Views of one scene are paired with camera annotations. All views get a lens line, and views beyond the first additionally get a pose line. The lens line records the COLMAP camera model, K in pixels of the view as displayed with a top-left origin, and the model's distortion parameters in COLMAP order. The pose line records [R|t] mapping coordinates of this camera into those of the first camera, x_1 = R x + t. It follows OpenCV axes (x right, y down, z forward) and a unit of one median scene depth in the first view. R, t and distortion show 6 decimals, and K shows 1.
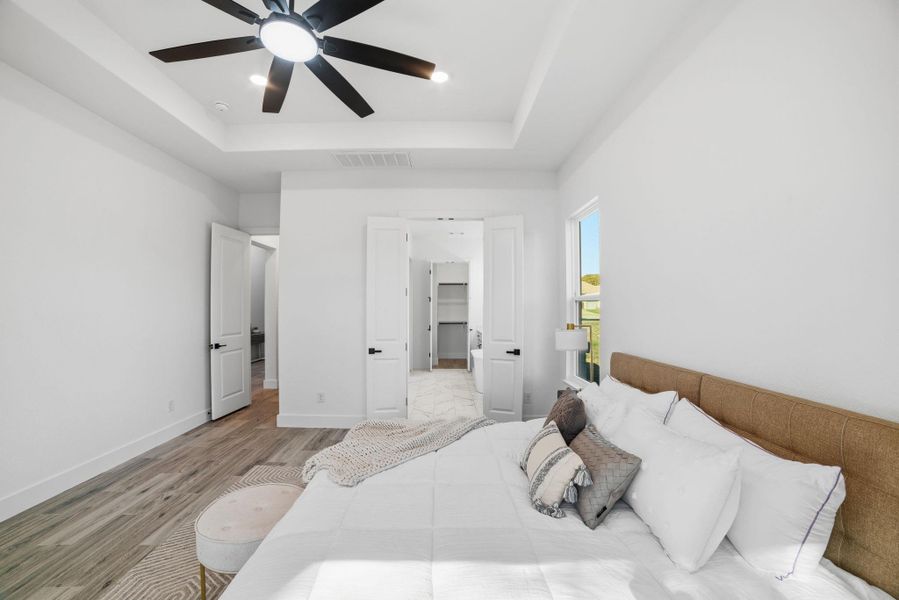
lens RADIAL K [[363.9, 0, 448.7], [0, 363.9, 303.7], [0, 0, 1]] dist [-0.086725, 0.026413]
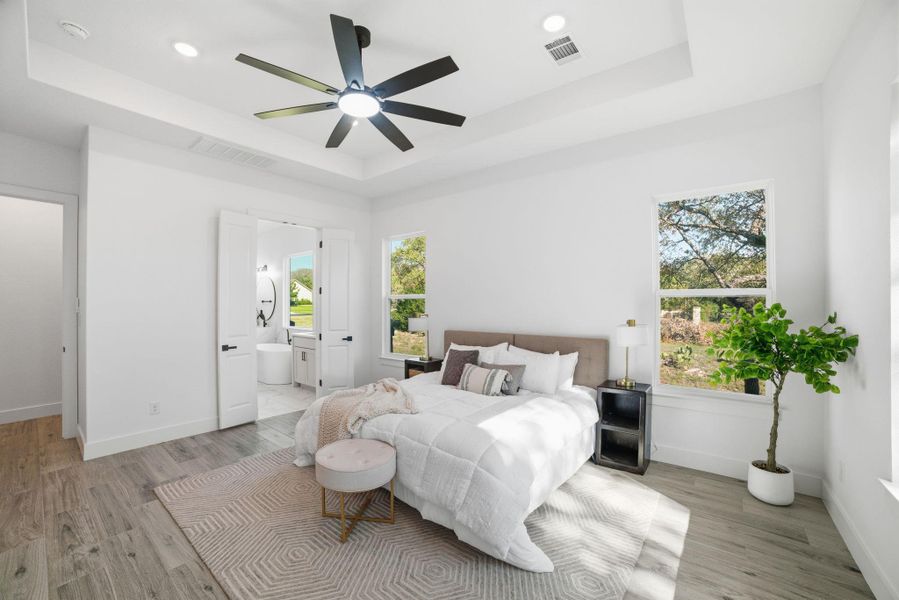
lens RADIAL K [[363.5, 0, 453.4], [0, 363.5, 302.4], [0, 0, 1]] dist [-0.066450, 0.026513]
pose [[0.632327, 0.004671, 0.774688, -0.657243], [-0.015997, 0.999847, 0.007029, -0.008852], [-0.774536, -0.016837, 0.632305, -0.086769]]
